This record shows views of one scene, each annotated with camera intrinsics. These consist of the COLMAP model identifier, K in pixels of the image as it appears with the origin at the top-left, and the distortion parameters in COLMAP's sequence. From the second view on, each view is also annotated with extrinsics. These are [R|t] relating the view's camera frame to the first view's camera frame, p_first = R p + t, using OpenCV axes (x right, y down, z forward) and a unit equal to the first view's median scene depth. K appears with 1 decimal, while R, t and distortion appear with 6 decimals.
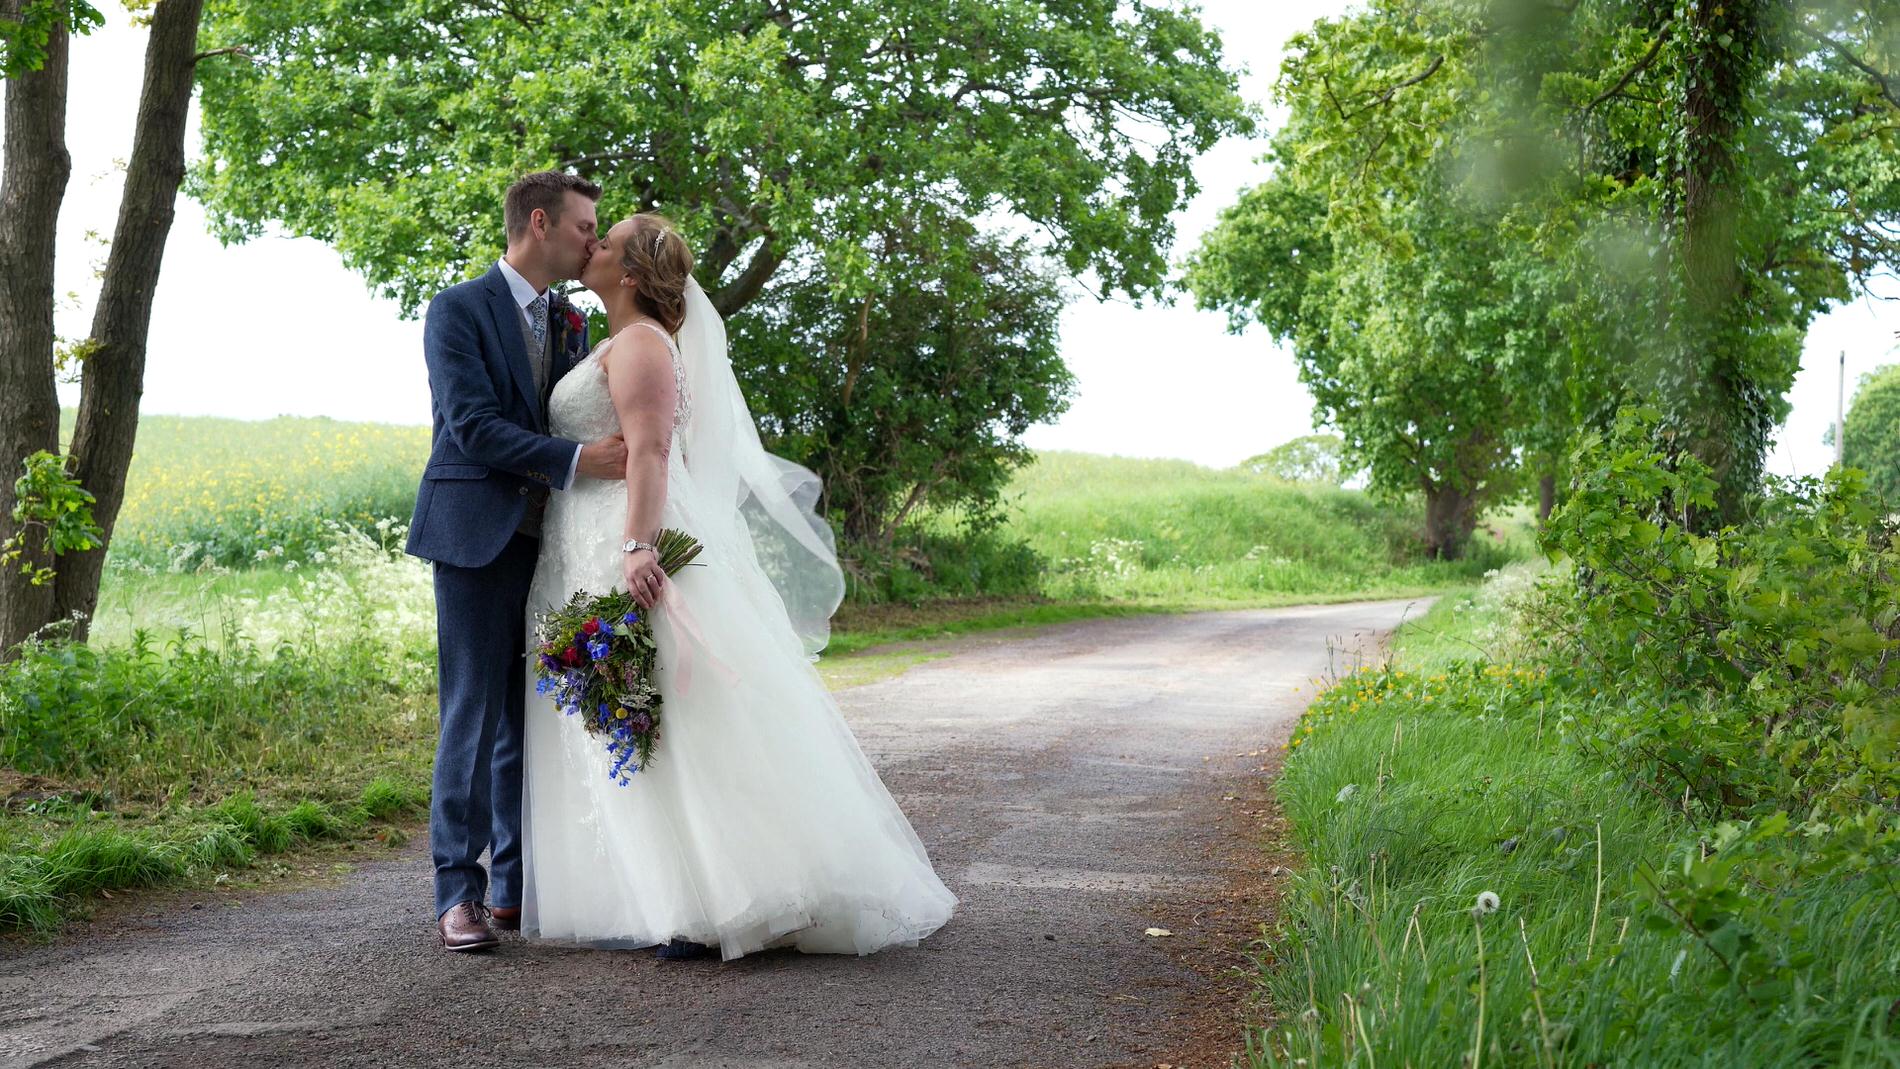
lens RADIAL K [[3172.7, 0, 917.4], [0, 3172.7, 579.3], [0, 0, 1]] dist [0.055762, -0.075836]
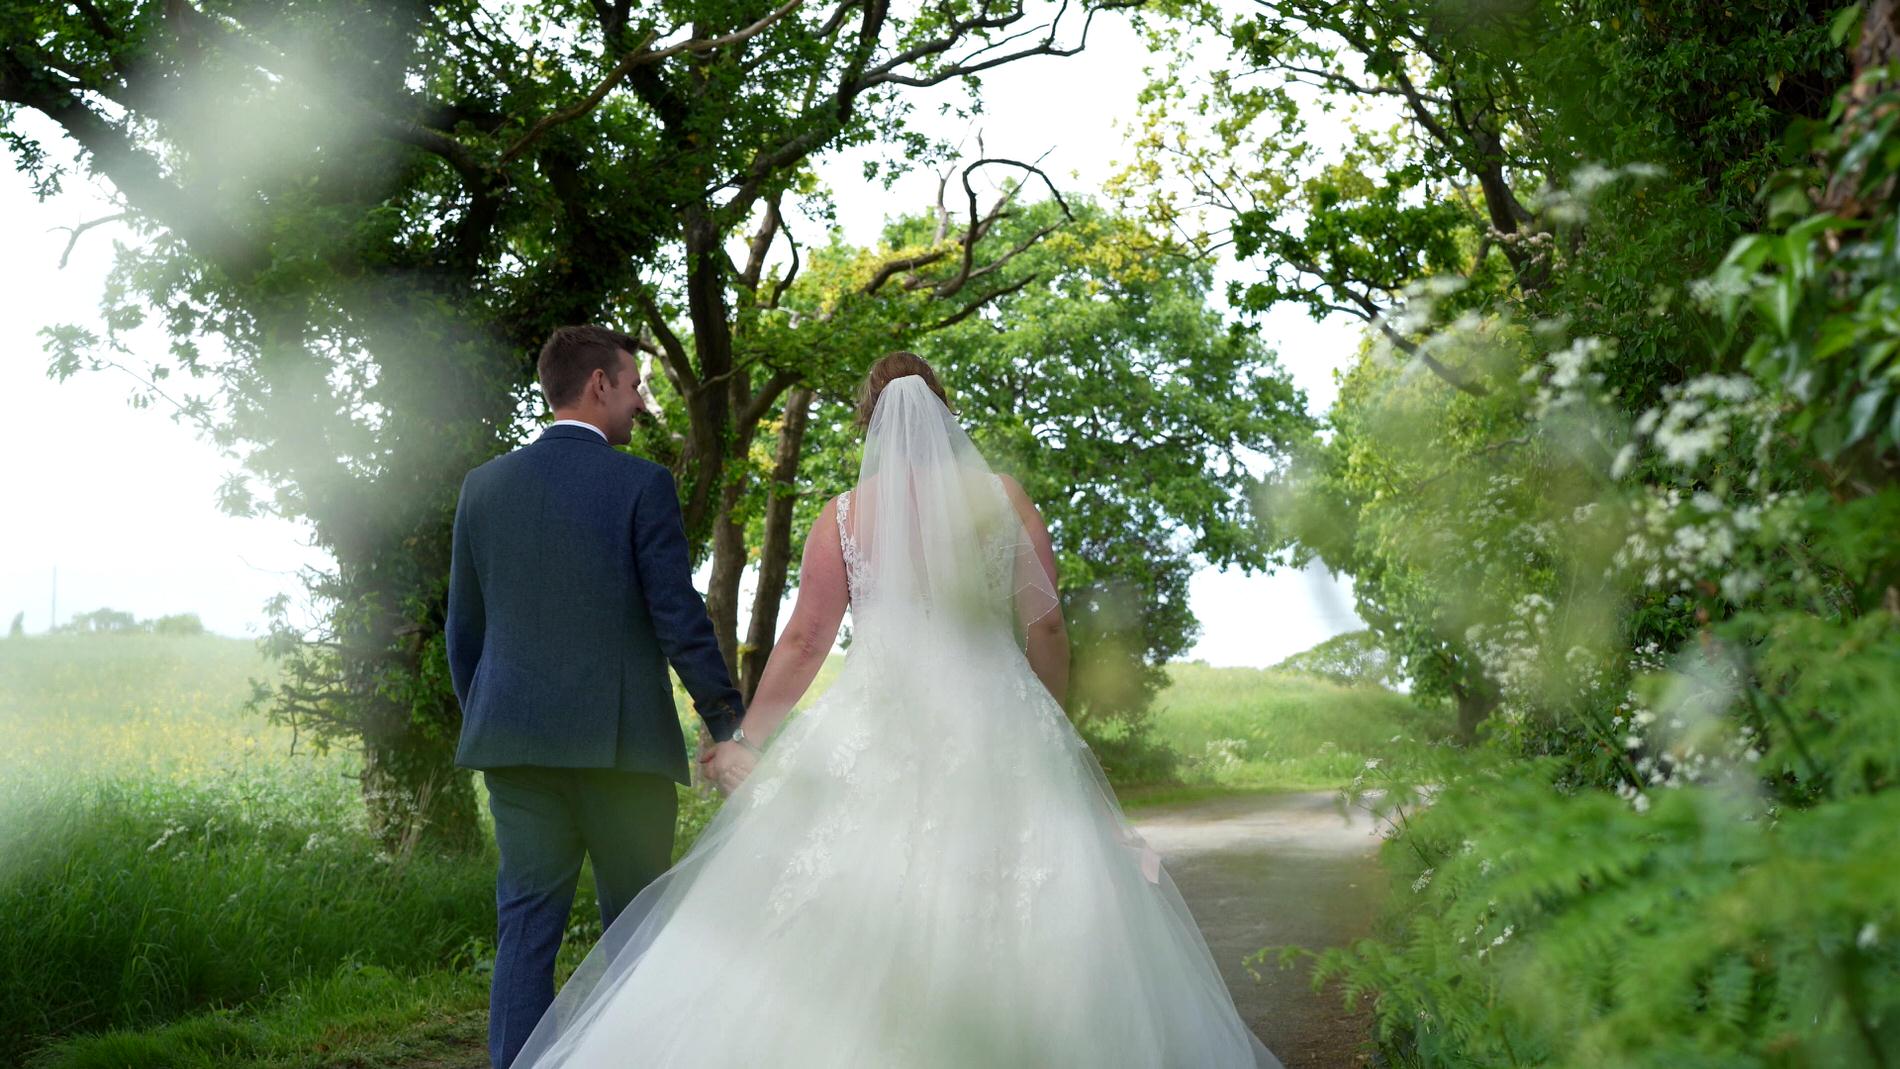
lens RADIAL K [[3172.7, 0, 917.4], [0, 3172.7, 579.3], [0, 0, 1]] dist [0.055762, -0.075836]
pose [[0.999898, -0.008933, -0.011173, -0.058625], [0.008230, 0.998076, -0.061449, 0.001336], [0.011701, 0.061351, 0.998048, -0.388557]]
